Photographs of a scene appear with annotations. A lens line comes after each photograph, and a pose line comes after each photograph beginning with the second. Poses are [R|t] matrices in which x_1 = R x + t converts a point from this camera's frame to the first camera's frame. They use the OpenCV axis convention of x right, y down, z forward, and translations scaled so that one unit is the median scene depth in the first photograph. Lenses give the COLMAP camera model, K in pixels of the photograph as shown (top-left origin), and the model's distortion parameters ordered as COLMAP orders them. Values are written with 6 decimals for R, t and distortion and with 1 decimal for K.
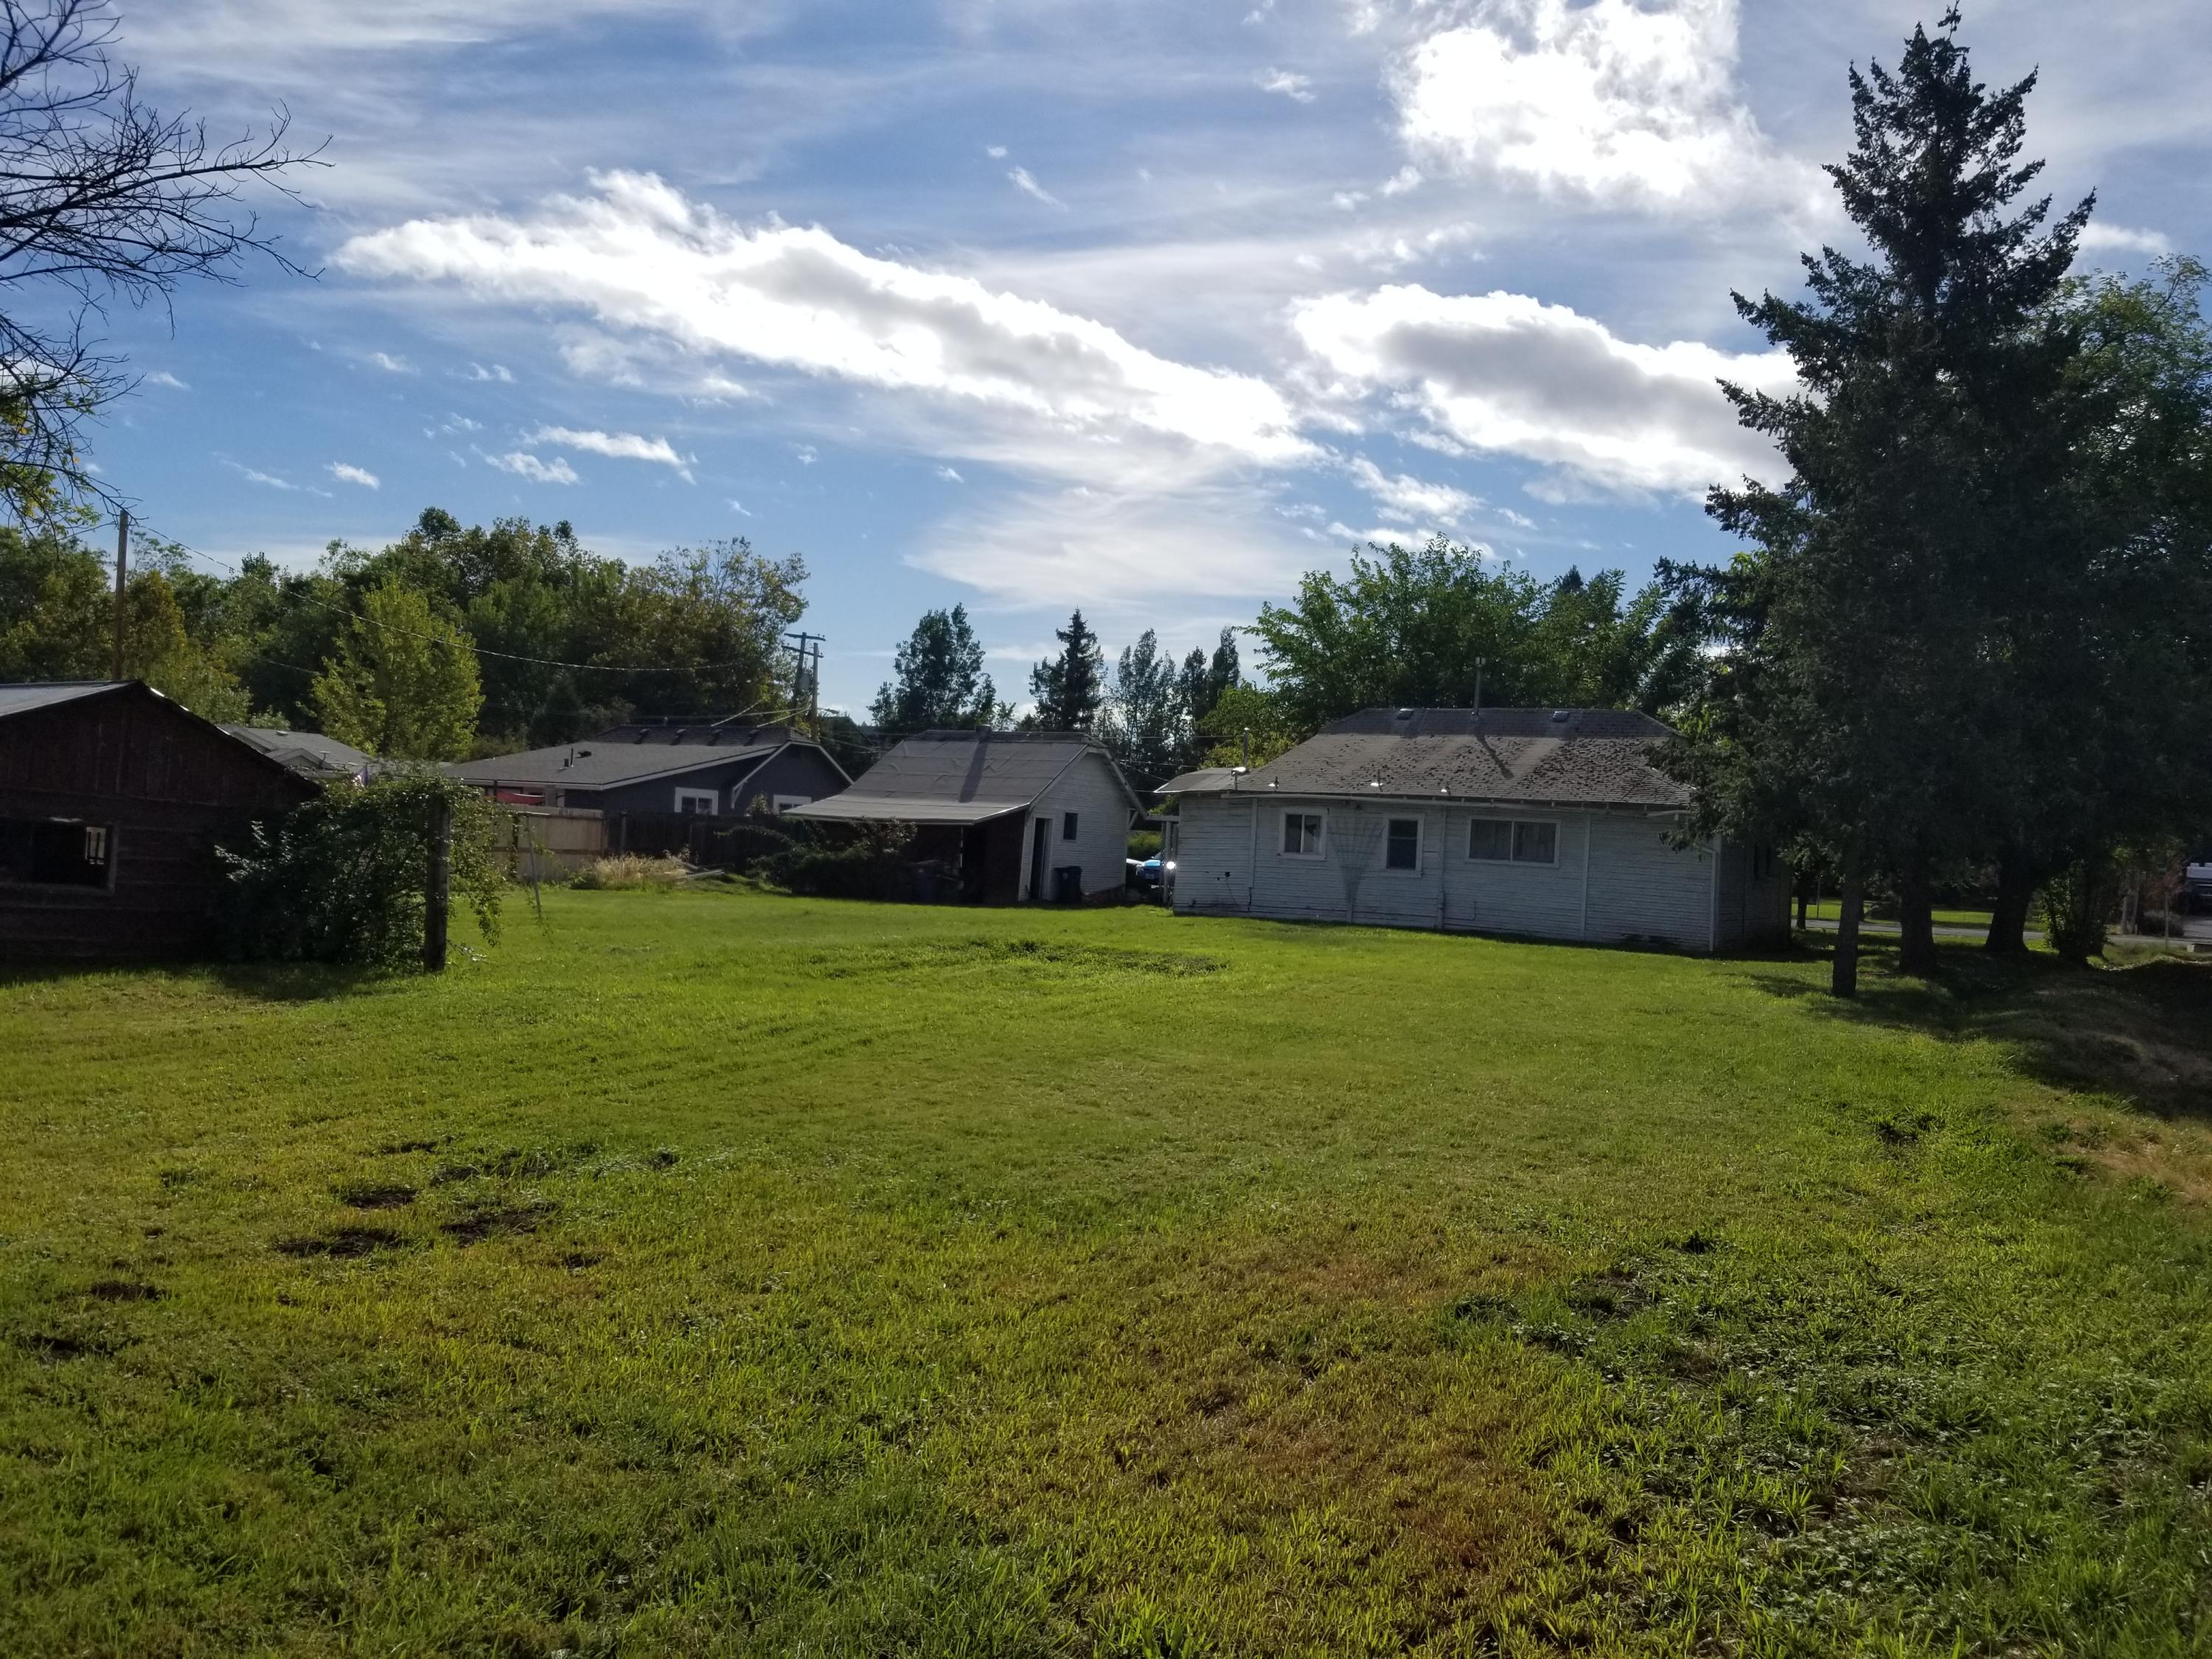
lens RADIAL K [[1668.4, 0, 1115.7], [0, 1668.4, 828.9], [0, 0, 1]] dist [0.102307, -0.116041]
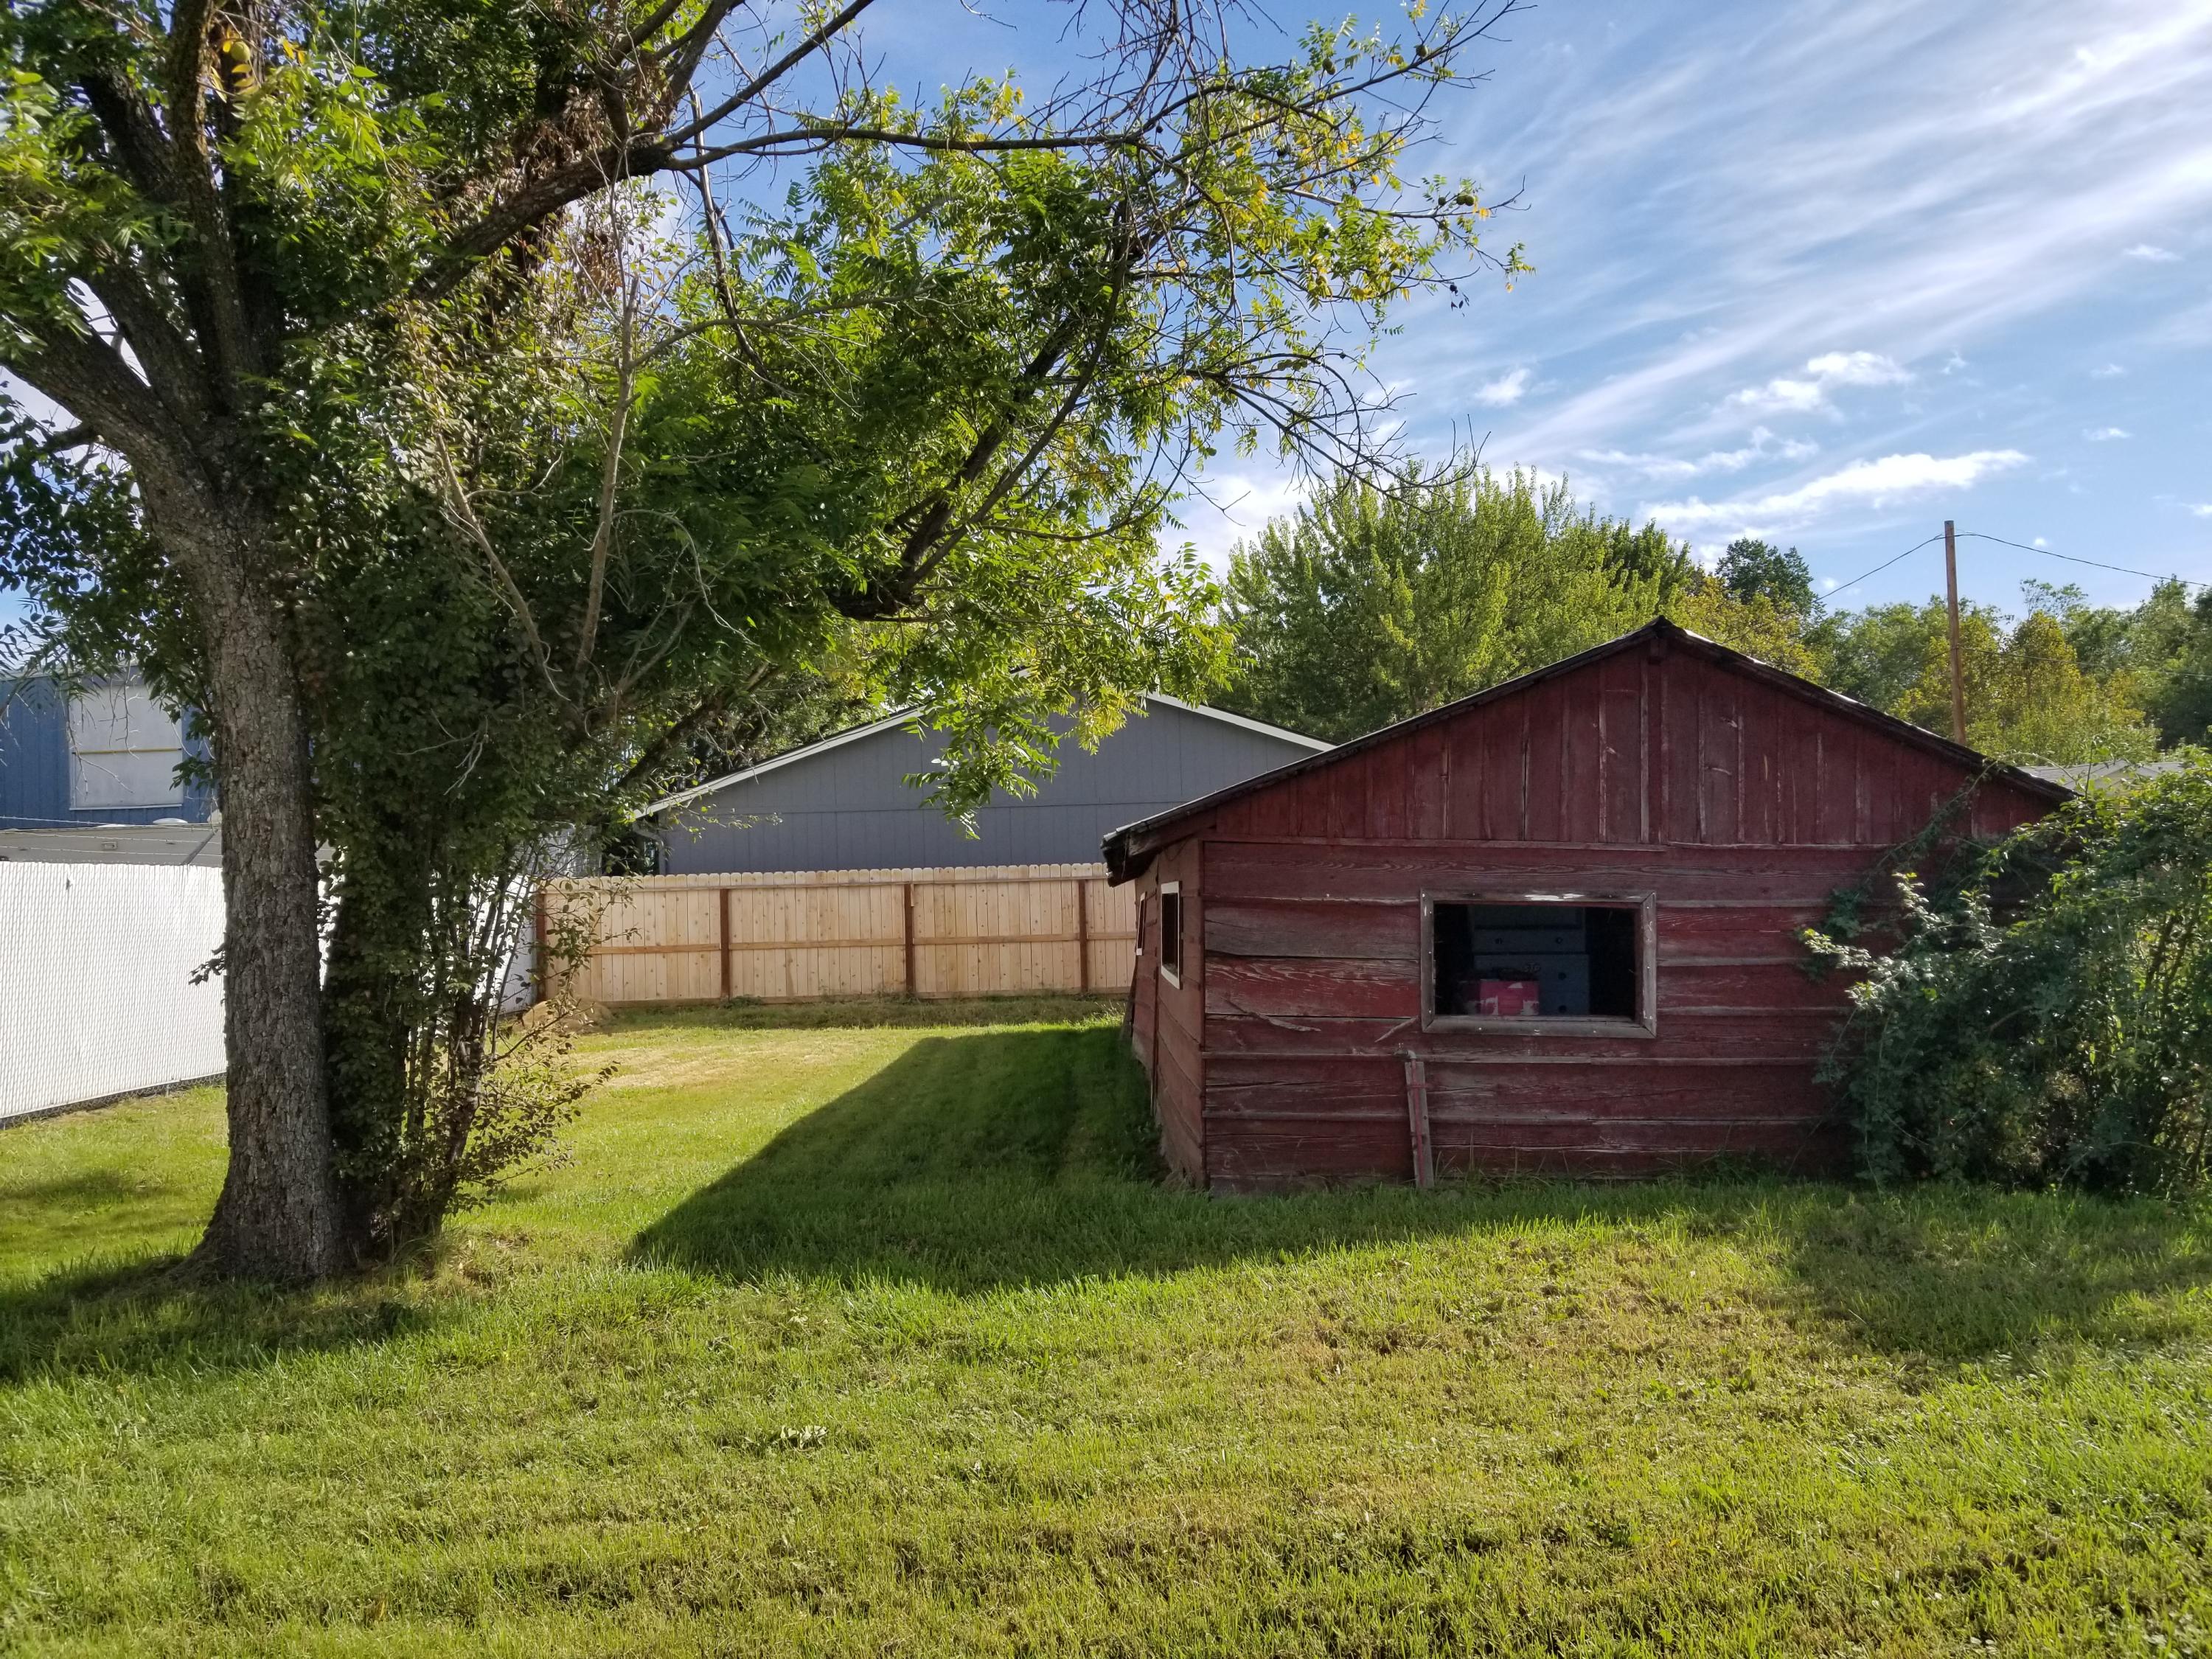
lens RADIAL K [[1668.4, 0, 1115.7], [0, 1668.4, 828.9], [0, 0, 1]] dist [0.102307, -0.116041]
pose [[0.504356, -0.094055, -0.858358, -0.041703], [0.061951, 0.995430, -0.072674, 0.000685], [0.861270, -0.016522, 0.507878, 0.110871]]
